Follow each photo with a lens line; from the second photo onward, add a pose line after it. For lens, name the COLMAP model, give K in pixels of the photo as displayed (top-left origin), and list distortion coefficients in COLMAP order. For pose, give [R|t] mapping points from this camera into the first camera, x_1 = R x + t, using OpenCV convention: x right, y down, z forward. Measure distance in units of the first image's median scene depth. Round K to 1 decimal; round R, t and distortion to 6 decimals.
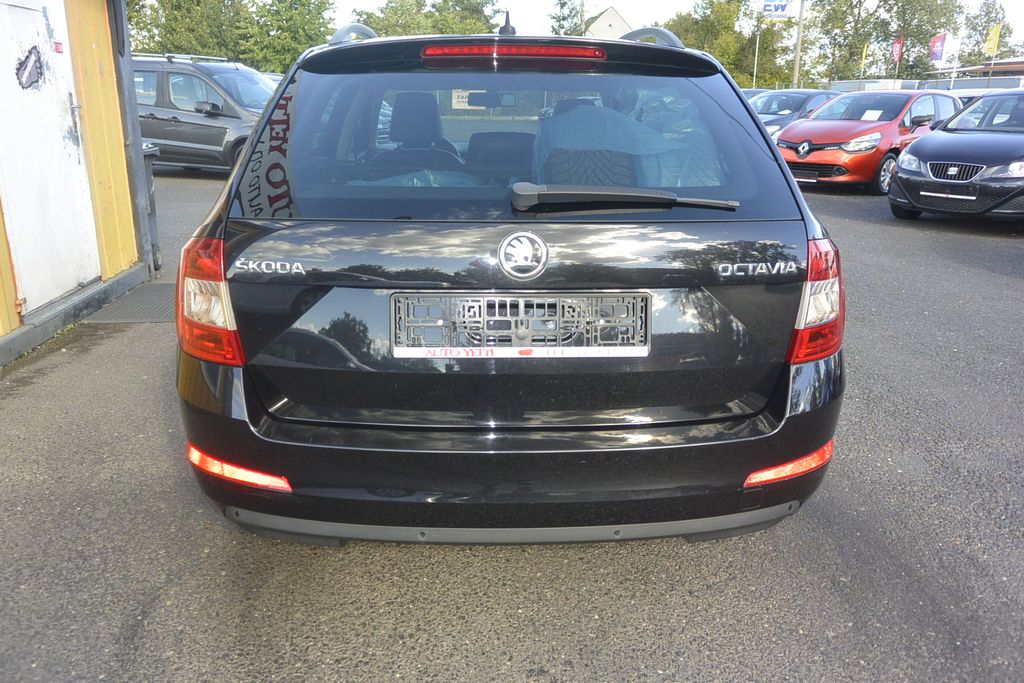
lens RADIAL K [[806.5, 0, 510.3], [0, 806.5, 339.1], [0, 0, 1]] dist [-0.002704, -0.001712]
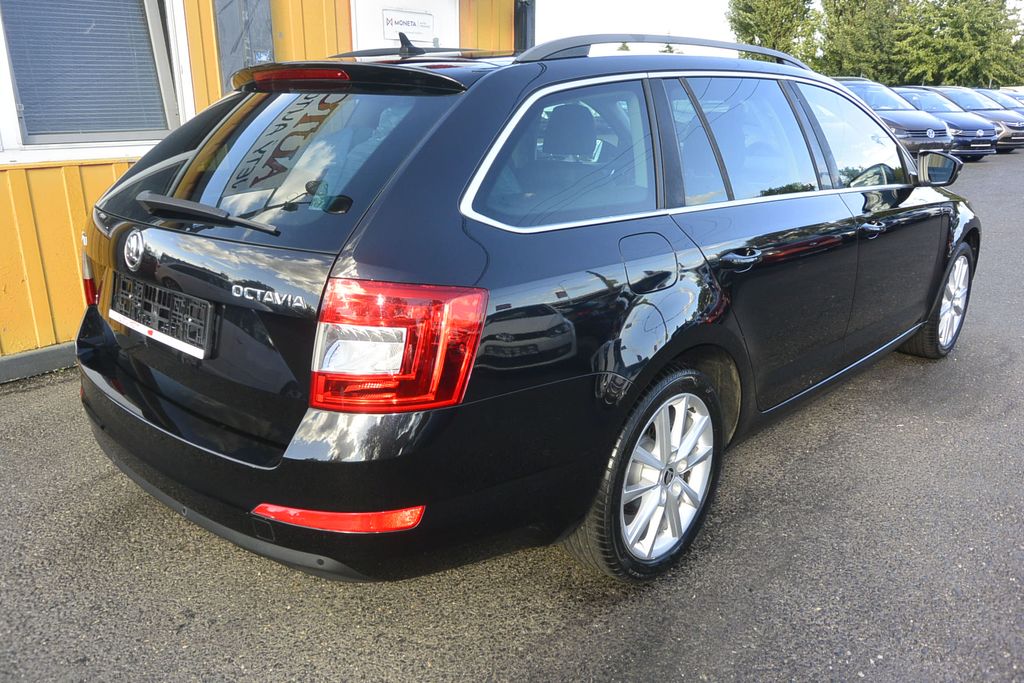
lens RADIAL K [[806.5, 0, 510.9], [0, 806.5, 343.9], [0, 0, 1]] dist [-0.002704, -0.001712]
pose [[0.678569, 0.199665, -0.706879, 1.193933], [-0.198194, 0.976423, 0.085543, -0.171097], [0.707293, 0.082052, 0.702143, 0.528367]]
